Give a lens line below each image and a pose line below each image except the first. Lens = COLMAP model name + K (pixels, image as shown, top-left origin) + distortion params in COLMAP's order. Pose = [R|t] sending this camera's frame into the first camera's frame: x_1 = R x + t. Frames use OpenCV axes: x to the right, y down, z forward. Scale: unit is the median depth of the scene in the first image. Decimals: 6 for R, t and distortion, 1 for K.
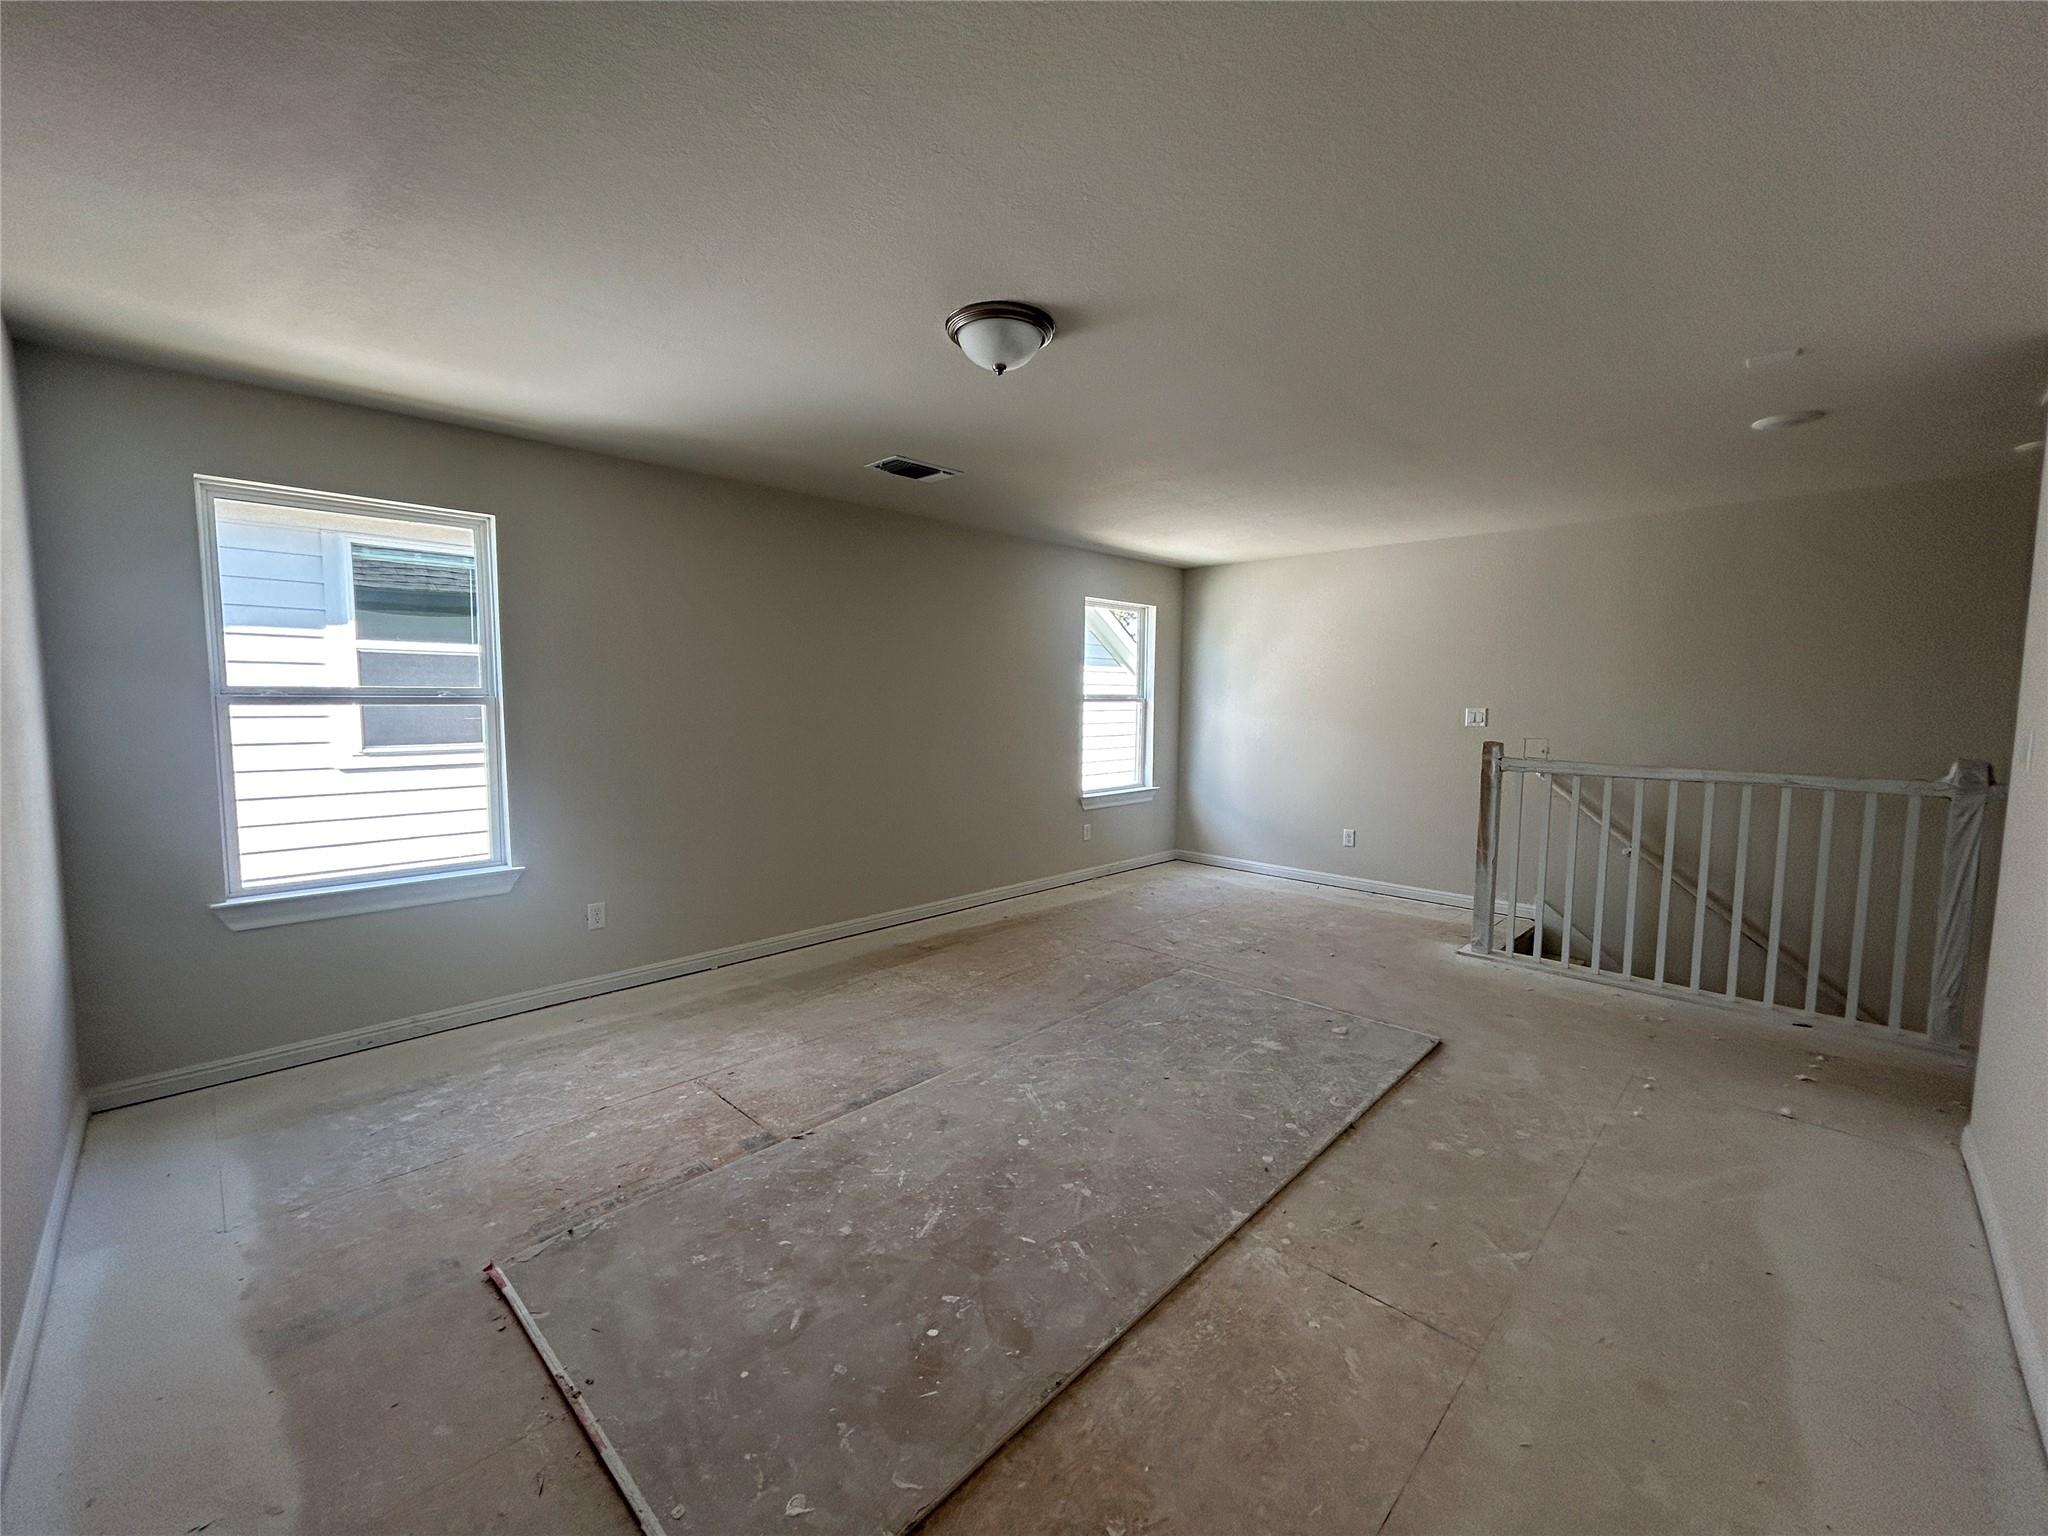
lens RADIAL K [[832.4, 0, 1021.0], [0, 832.4, 763.1], [0, 0, 1]] dist [-0.000303, 0.001482]
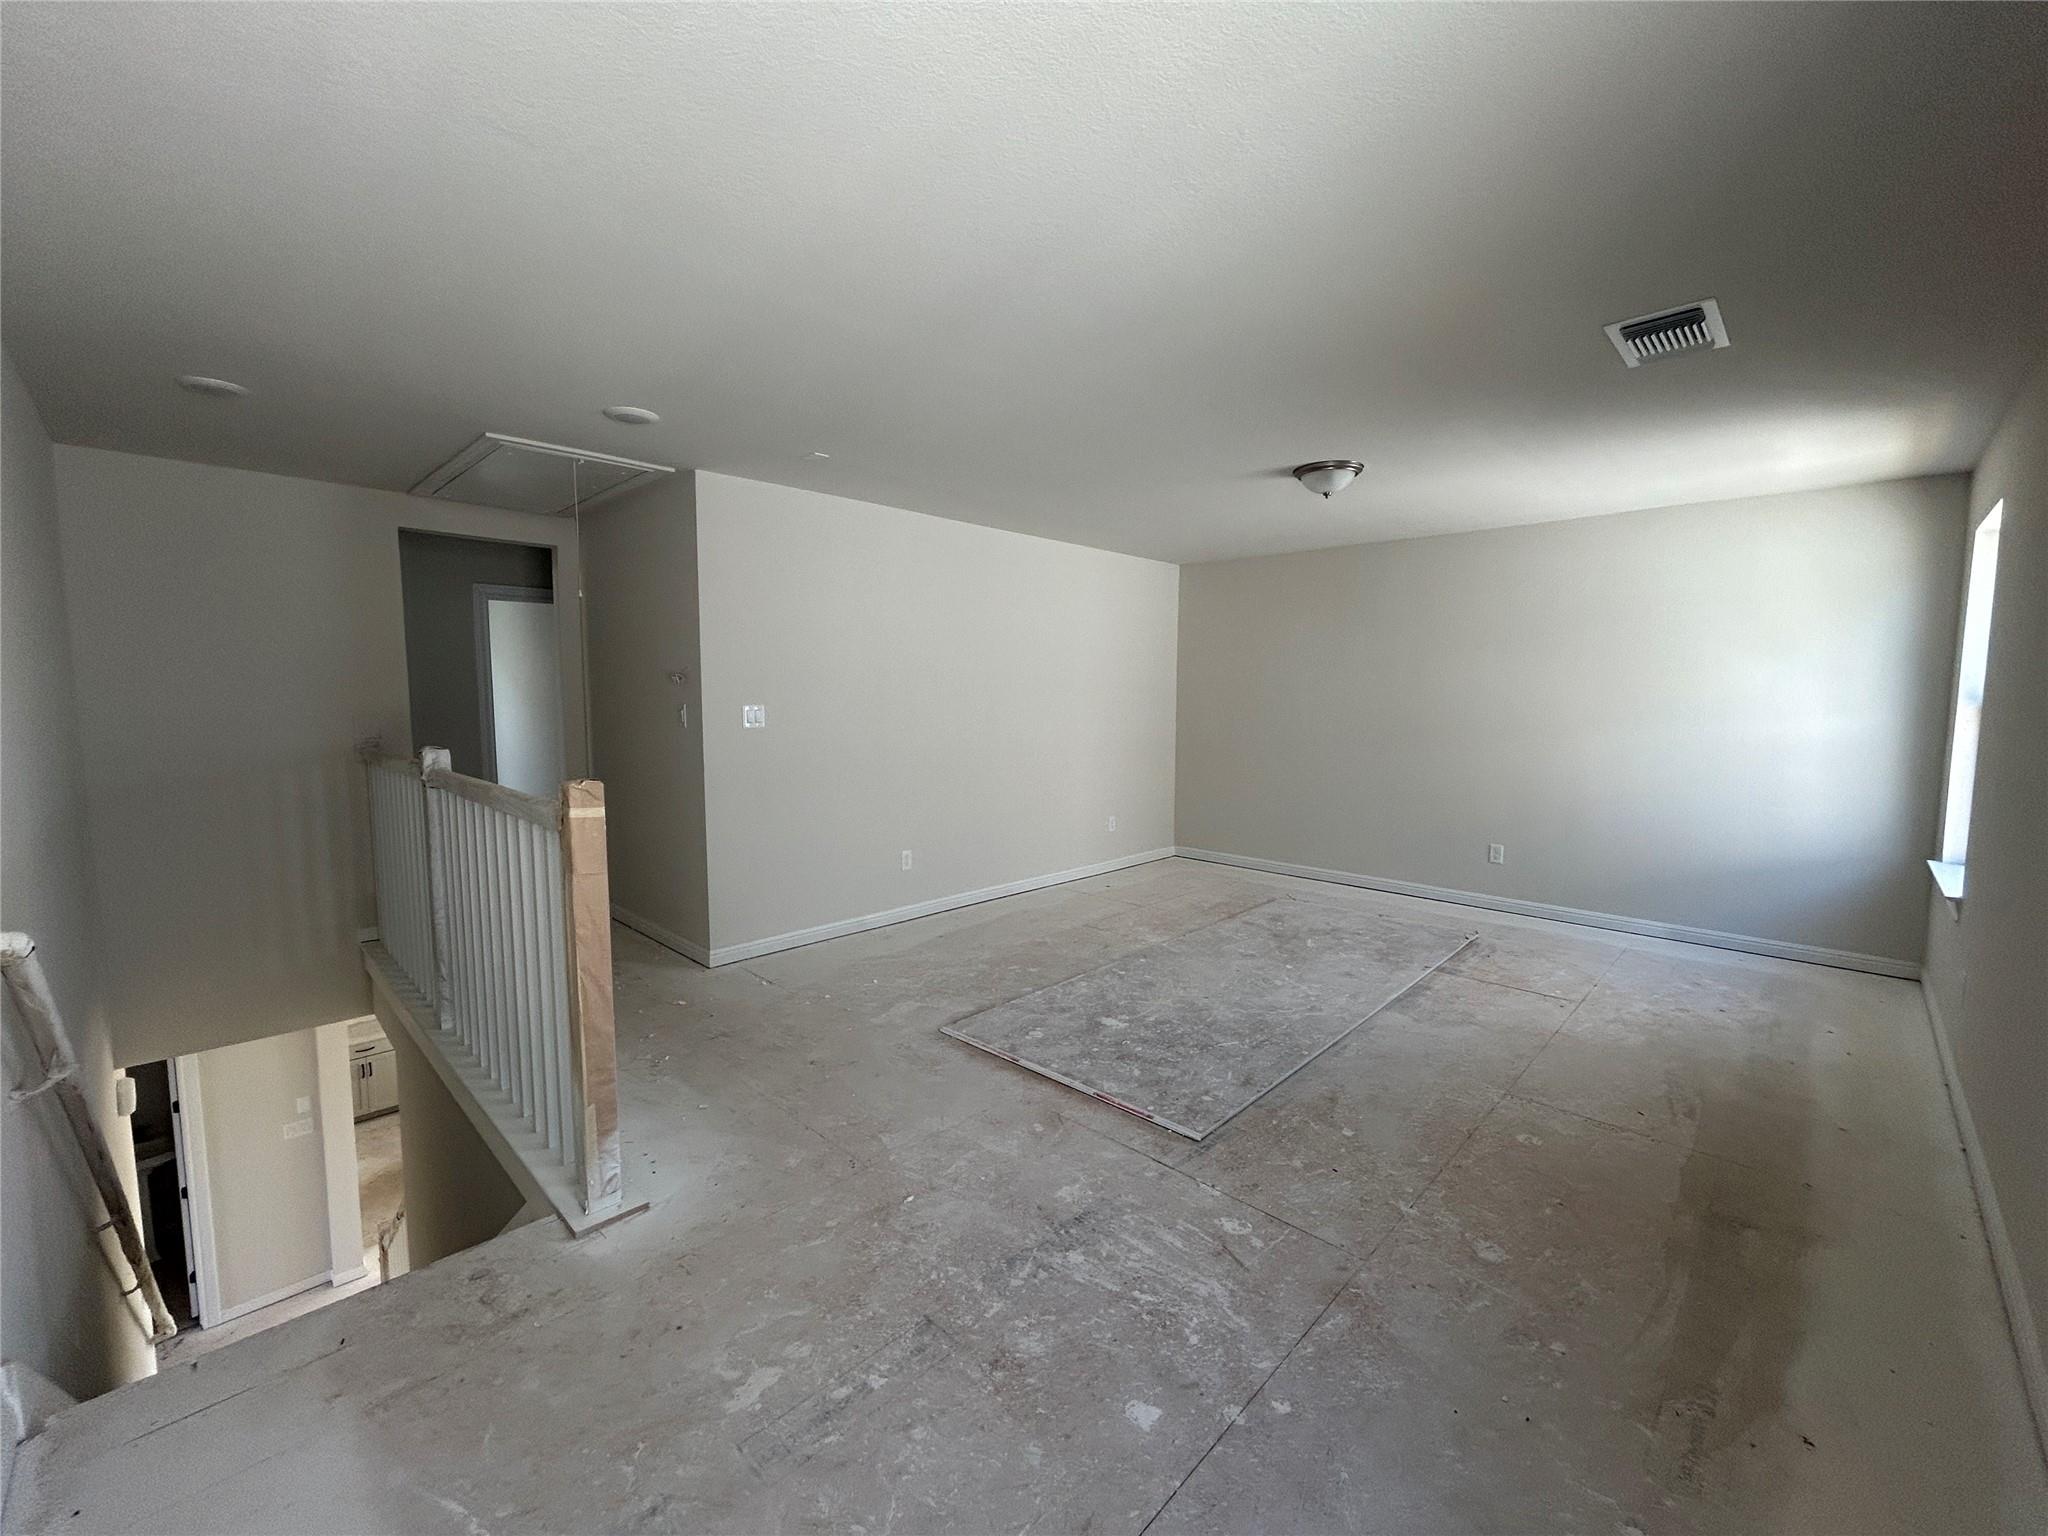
lens RADIAL K [[832.4, 0, 1024.9], [0, 832.4, 770.4], [0, 0, 1]] dist [-0.000303, 0.001482]
pose [[-0.999865, -0.013599, -0.009274, 0.432317], [-0.015004, 0.984689, 0.173675, -0.160627], [0.006770, 0.173791, -0.984759, 2.022687]]
